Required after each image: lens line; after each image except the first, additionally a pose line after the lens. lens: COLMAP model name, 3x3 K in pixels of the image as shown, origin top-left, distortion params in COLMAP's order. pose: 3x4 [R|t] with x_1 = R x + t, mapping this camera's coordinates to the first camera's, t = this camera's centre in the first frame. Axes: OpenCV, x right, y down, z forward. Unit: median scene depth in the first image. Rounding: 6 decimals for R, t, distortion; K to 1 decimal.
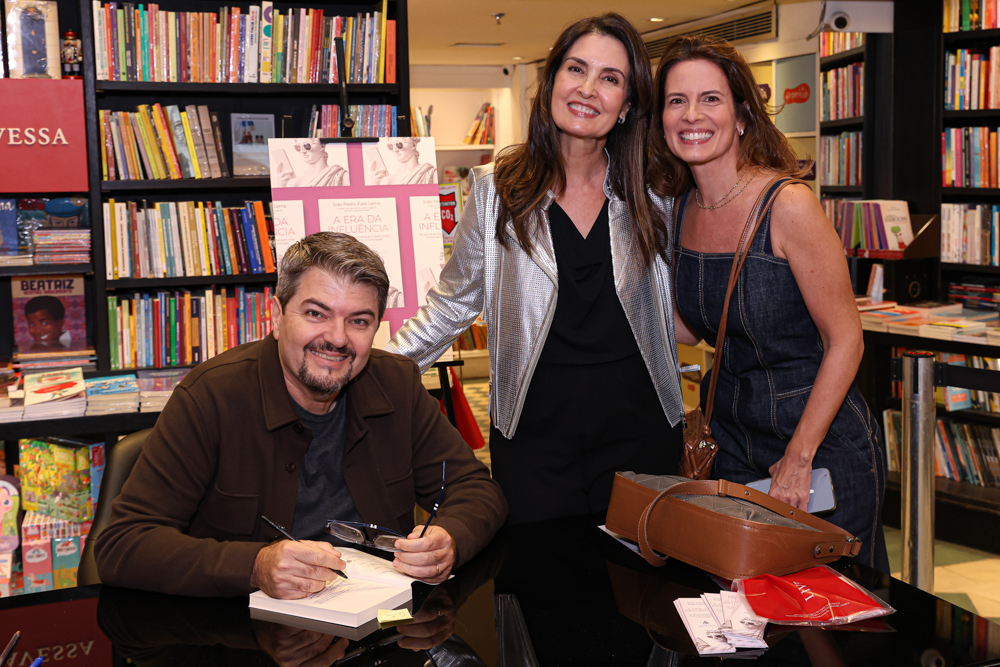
lens RADIAL K [[1355.6, 0, 540.8], [0, 1355.6, 303.3], [0, 0, 1]] dist [0.040006, 0.000000]
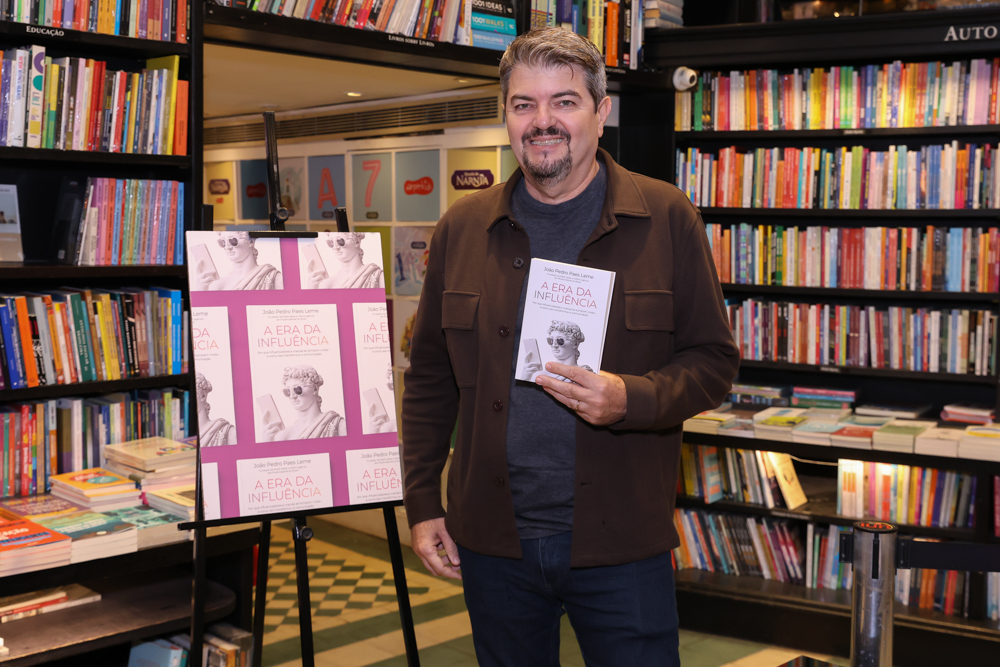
lens RADIAL K [[1321.2, 0, 529.7], [0, 1321.2, 308.2], [0, 0, 1]] dist [0.079555, 0.000000]
pose [[0.906473, 0.002242, 0.422257, -0.265688], [0.014722, 0.999210, -0.036910, -0.035328], [-0.422006, 0.039674, 0.905725, 0.174483]]
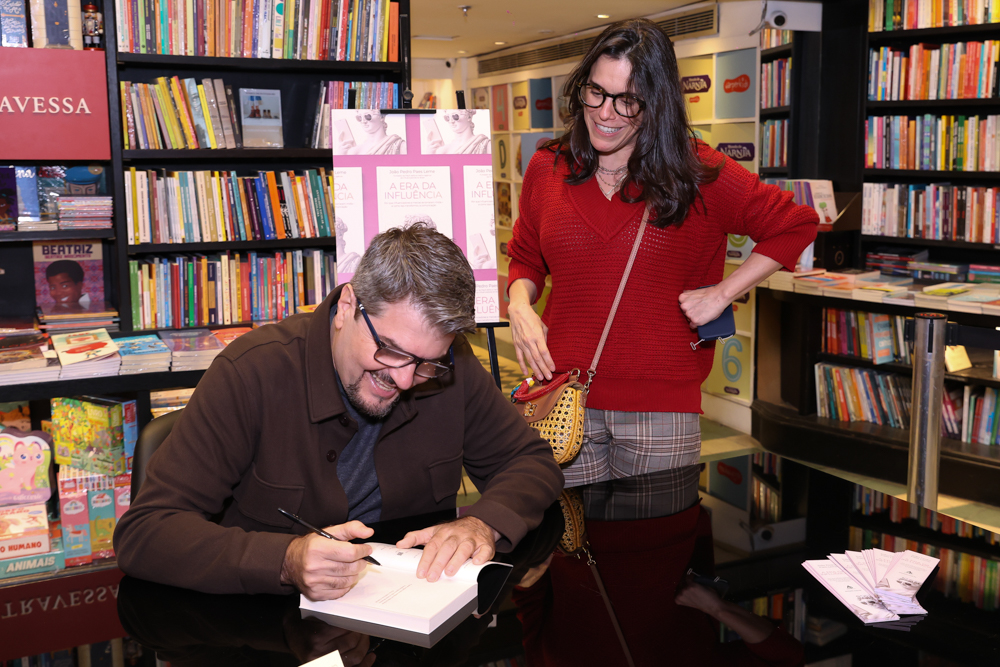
lens RADIAL K [[1125.6, 0, 530.6], [0, 1125.6, 326.6], [0, 0, 1]] dist [-0.008637, 0.000000]
pose [[0.994888, -0.002189, 0.100956, -0.094470], [-0.002600, 0.998878, 0.047288, 0.003795], [-0.100946, -0.047309, 0.993766, 0.101078]]
